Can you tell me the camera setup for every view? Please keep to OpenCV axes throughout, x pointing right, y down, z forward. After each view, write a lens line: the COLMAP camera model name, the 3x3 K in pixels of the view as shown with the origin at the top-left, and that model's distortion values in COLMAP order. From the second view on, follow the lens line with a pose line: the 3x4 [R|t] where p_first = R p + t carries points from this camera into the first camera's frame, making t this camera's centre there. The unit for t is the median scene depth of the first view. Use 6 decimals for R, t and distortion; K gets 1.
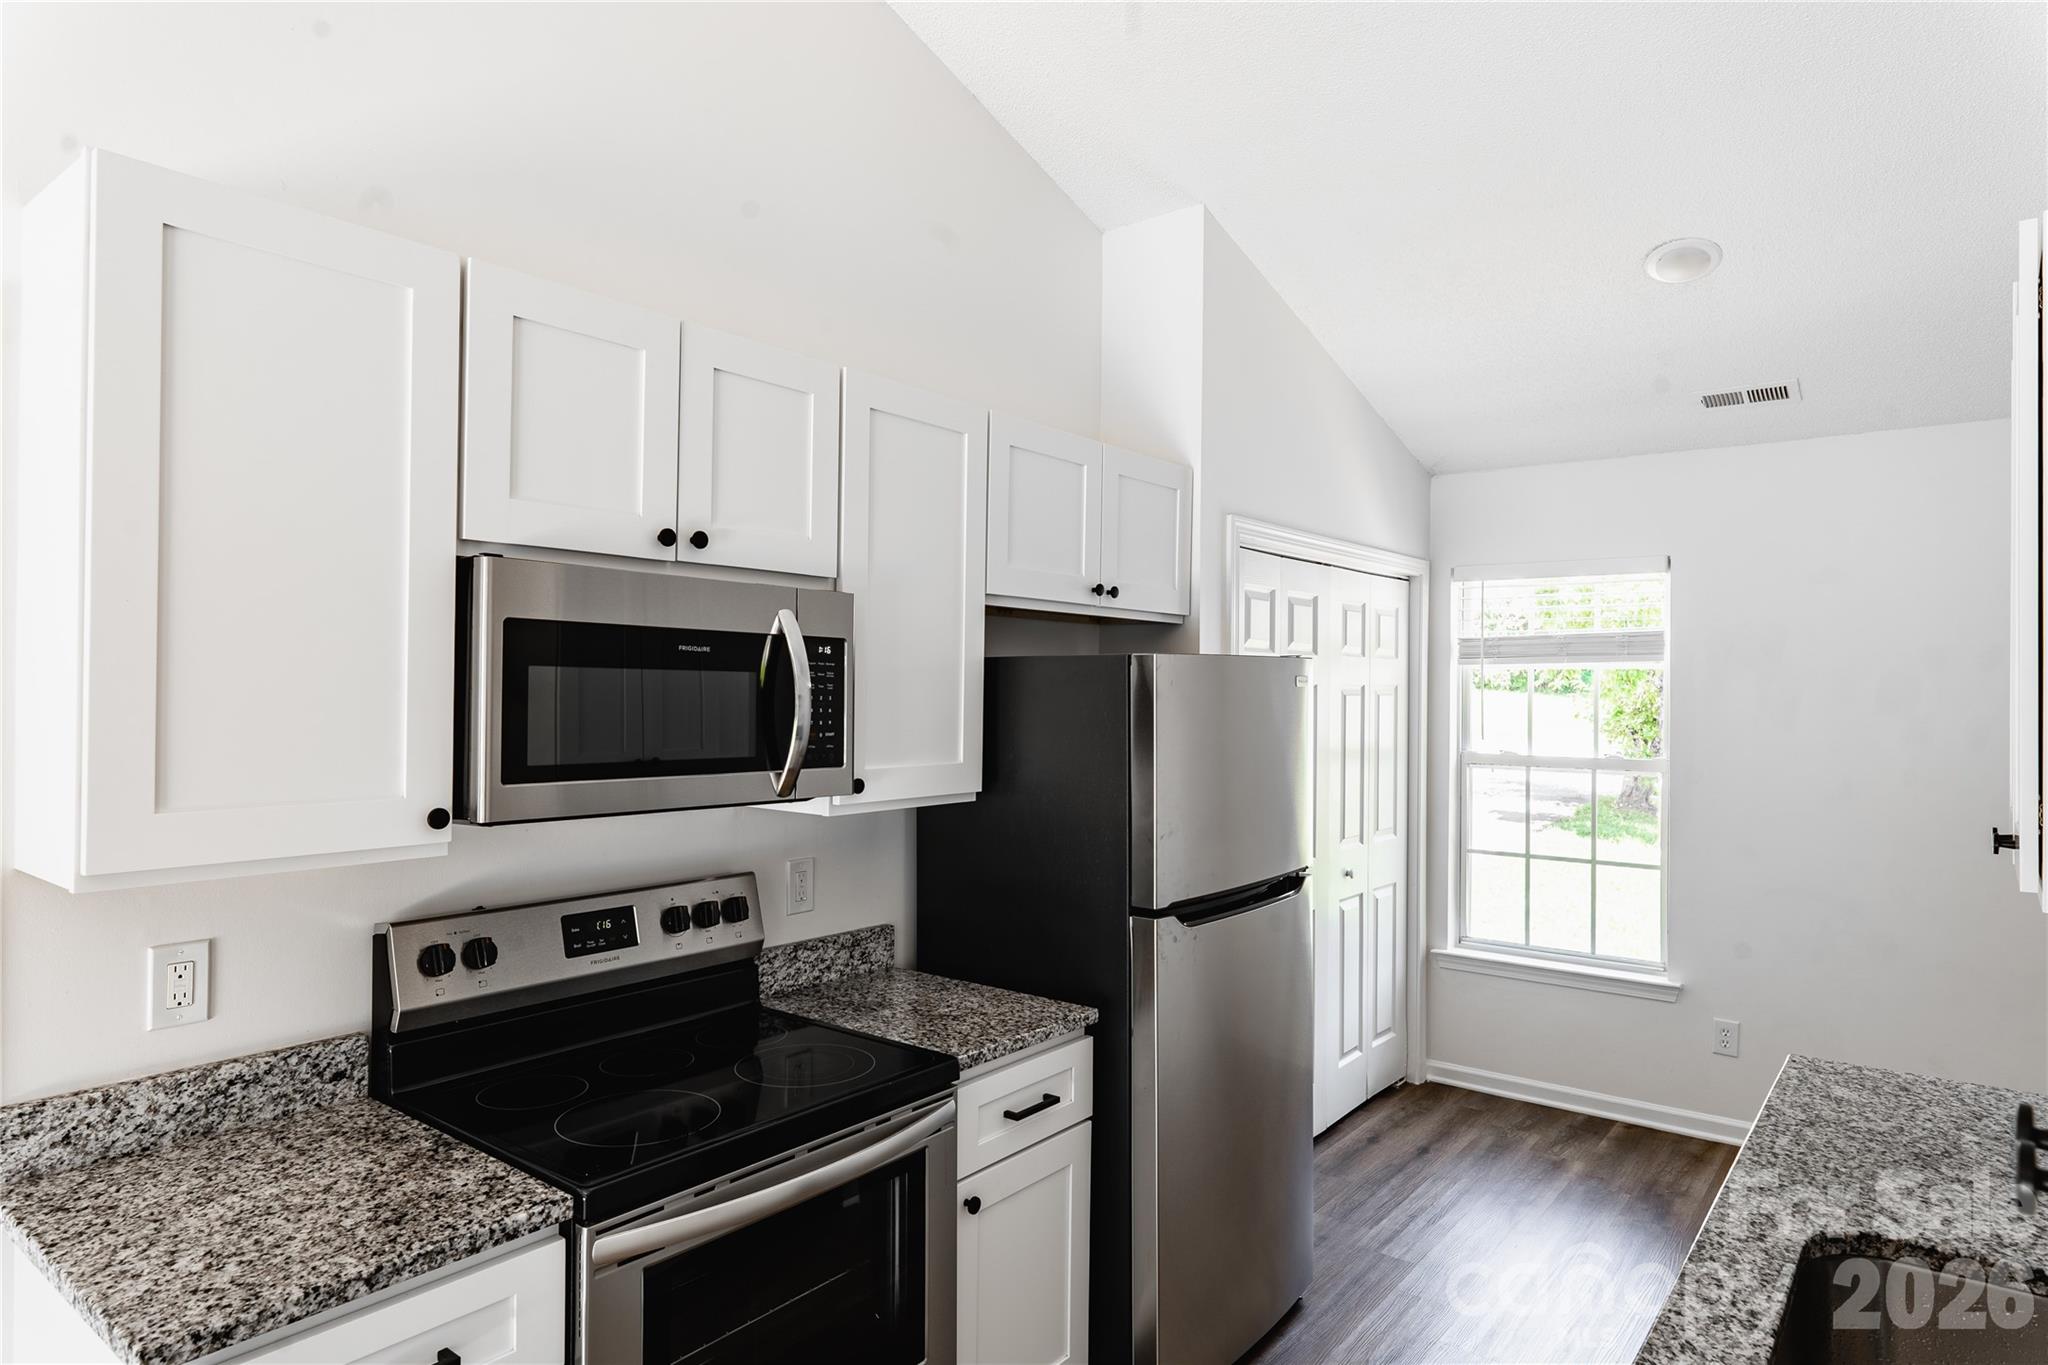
lens RADIAL K [[1188.7, 0, 1030.9], [0, 1188.7, 681.0], [0, 0, 1]] dist [0.005554, -0.003450]
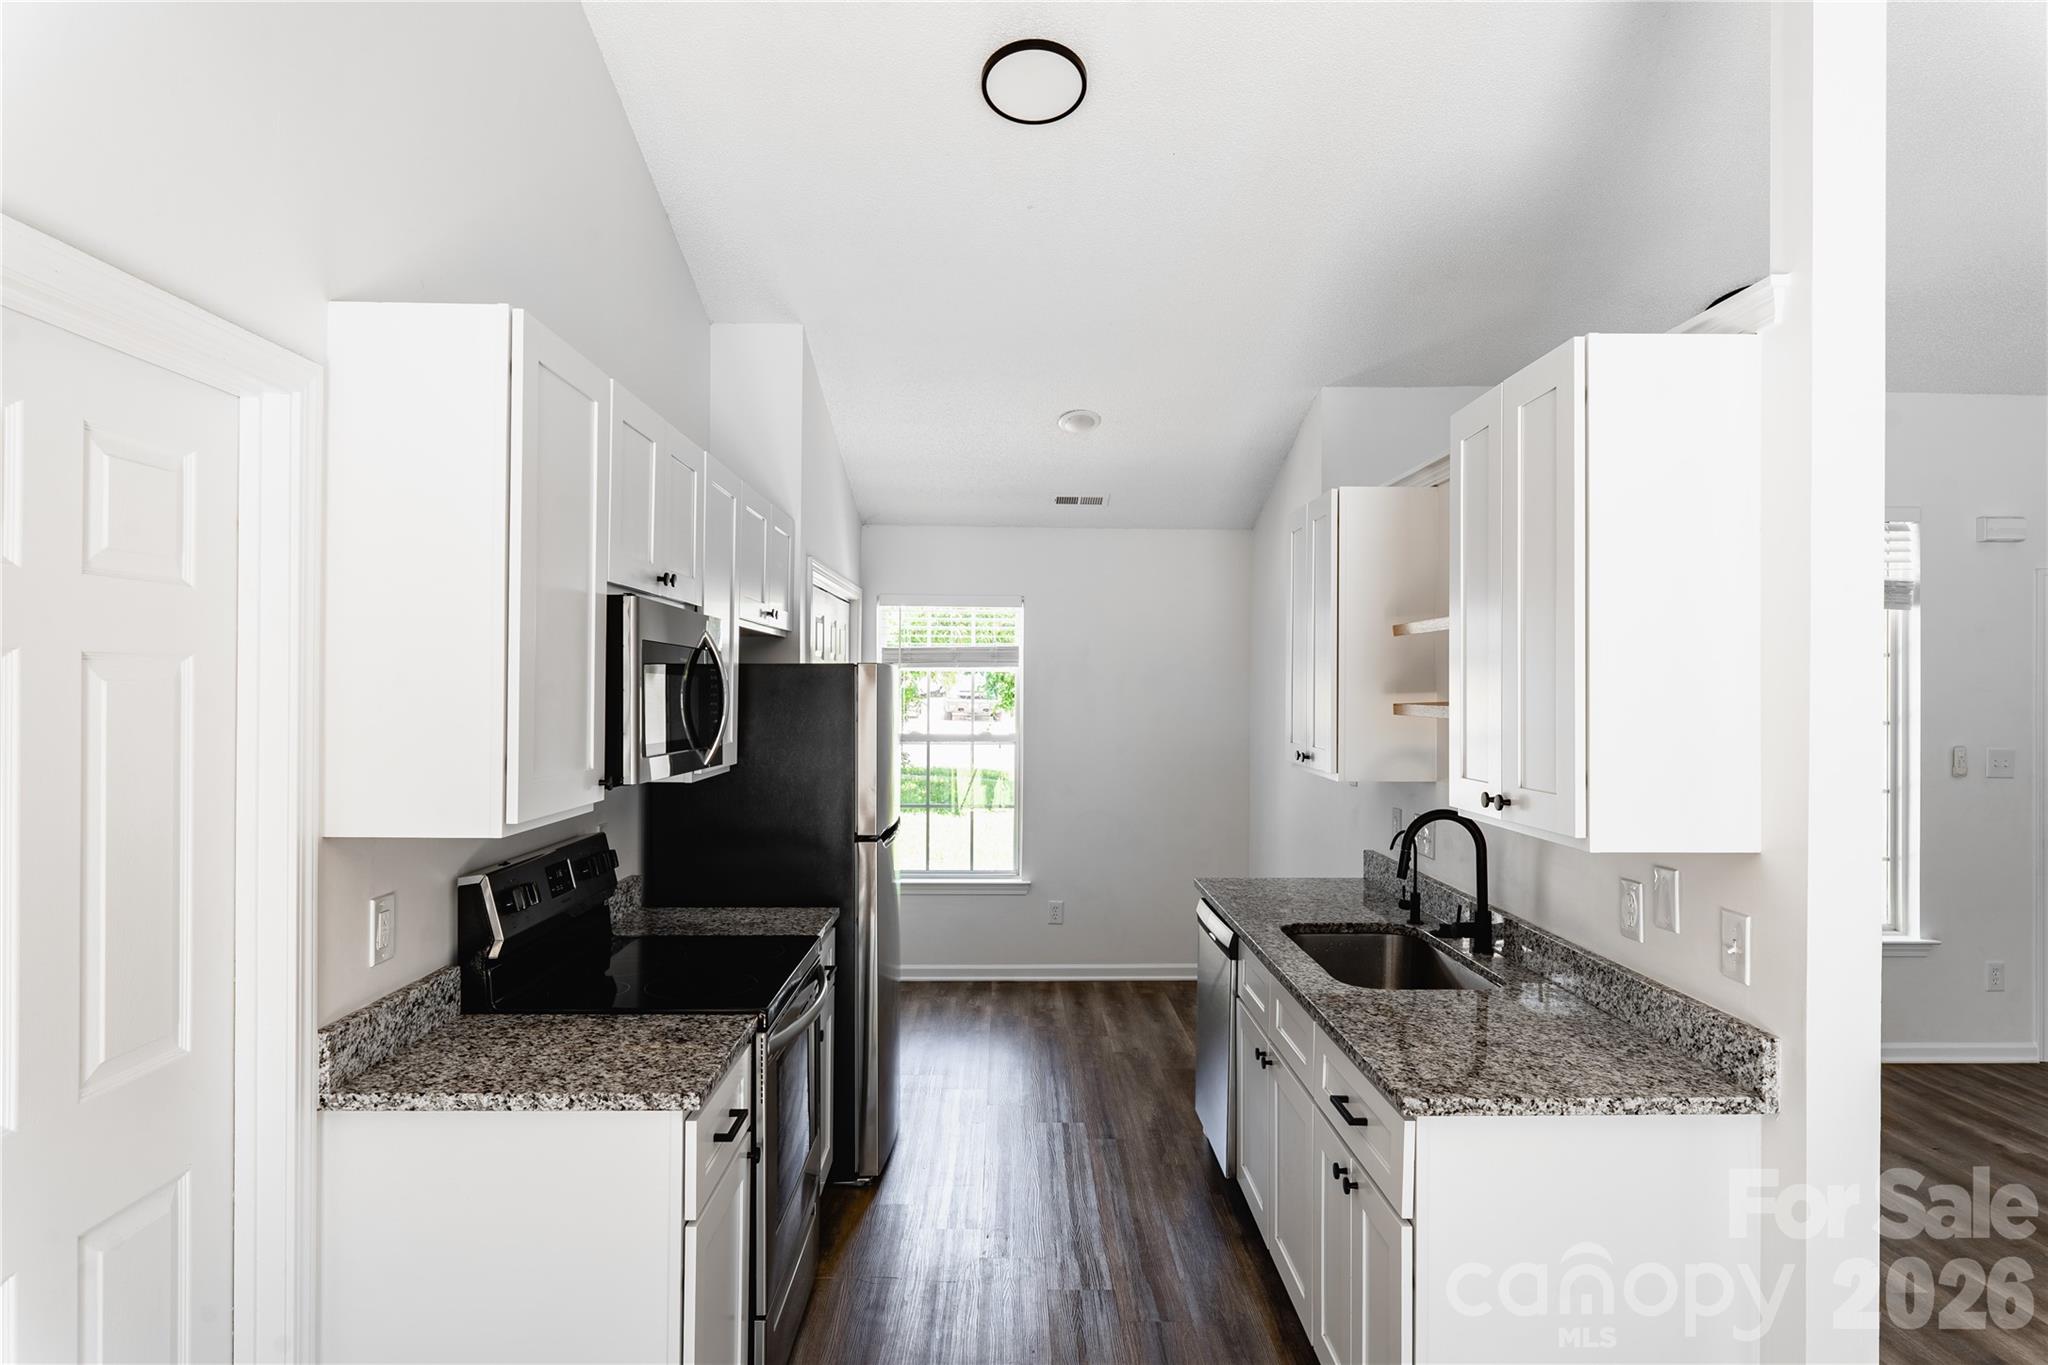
lens RADIAL K [[1188.7, 0, 1030.9], [0, 1188.7, 681.0], [0, 0, 1]] dist [0.005554, -0.003450]
pose [[0.772997, 0.001507, 0.634407, -0.825927], [-0.005295, 0.999978, 0.004077, -0.010877], [-0.634387, -0.006510, 0.772988, -0.325279]]
